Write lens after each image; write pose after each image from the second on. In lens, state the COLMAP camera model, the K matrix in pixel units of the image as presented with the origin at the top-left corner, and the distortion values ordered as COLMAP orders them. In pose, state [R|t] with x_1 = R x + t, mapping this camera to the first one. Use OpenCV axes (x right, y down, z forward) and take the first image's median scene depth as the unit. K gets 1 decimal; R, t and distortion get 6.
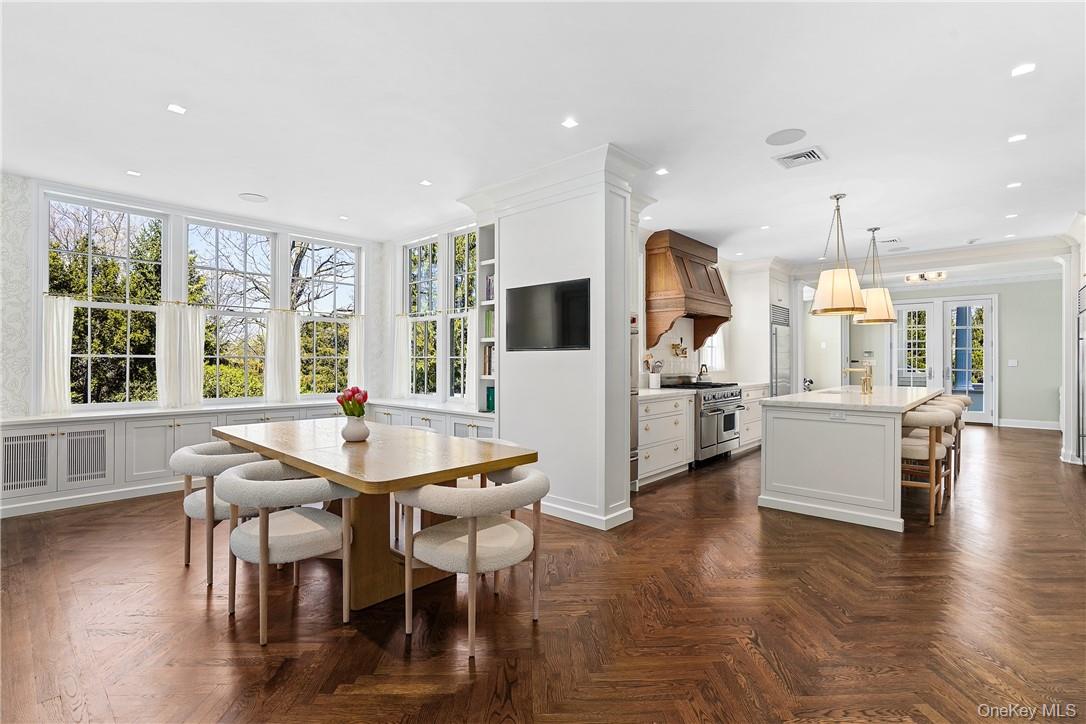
lens RADIAL K [[505.6, 0, 543.0], [0, 505.6, 362.0], [0, 0, 1]] dist [-0.072783, 0.040242]
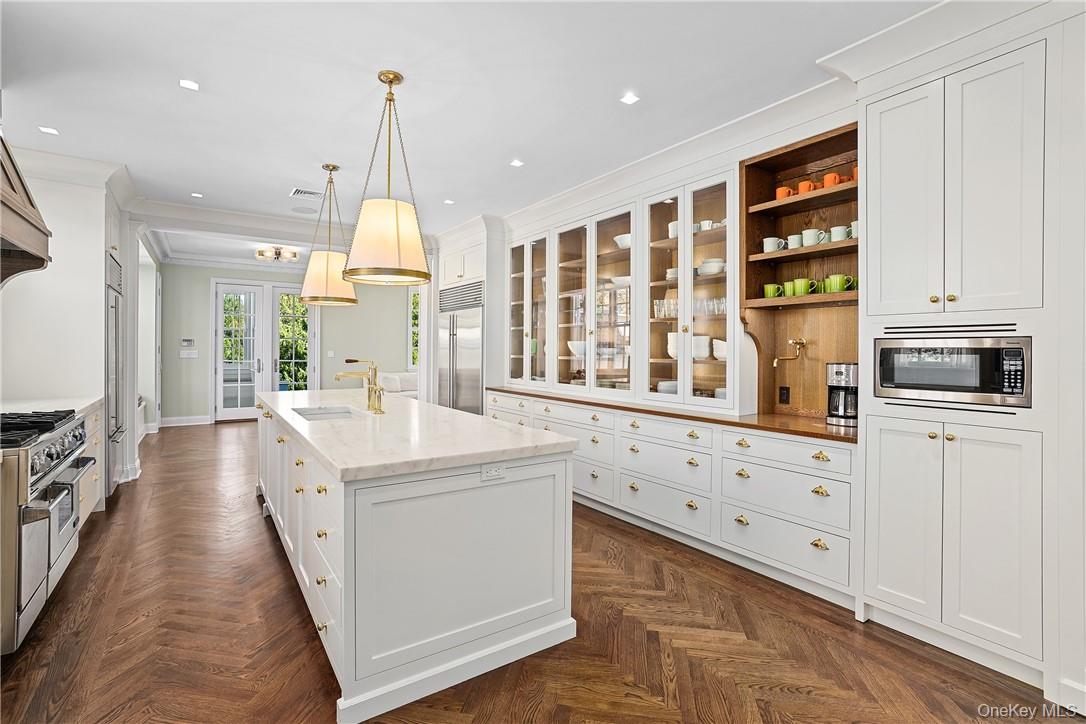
lens RADIAL K [[505.6, 0, 543.0], [0, 505.6, 362.0], [0, 0, 1]] dist [-0.072783, 0.040242]
pose [[0.226841, -0.021043, 0.973704, 0.053560], [-0.005700, 0.999721, 0.022934, -0.012188], [-0.973915, -0.010752, 0.226658, 0.479401]]
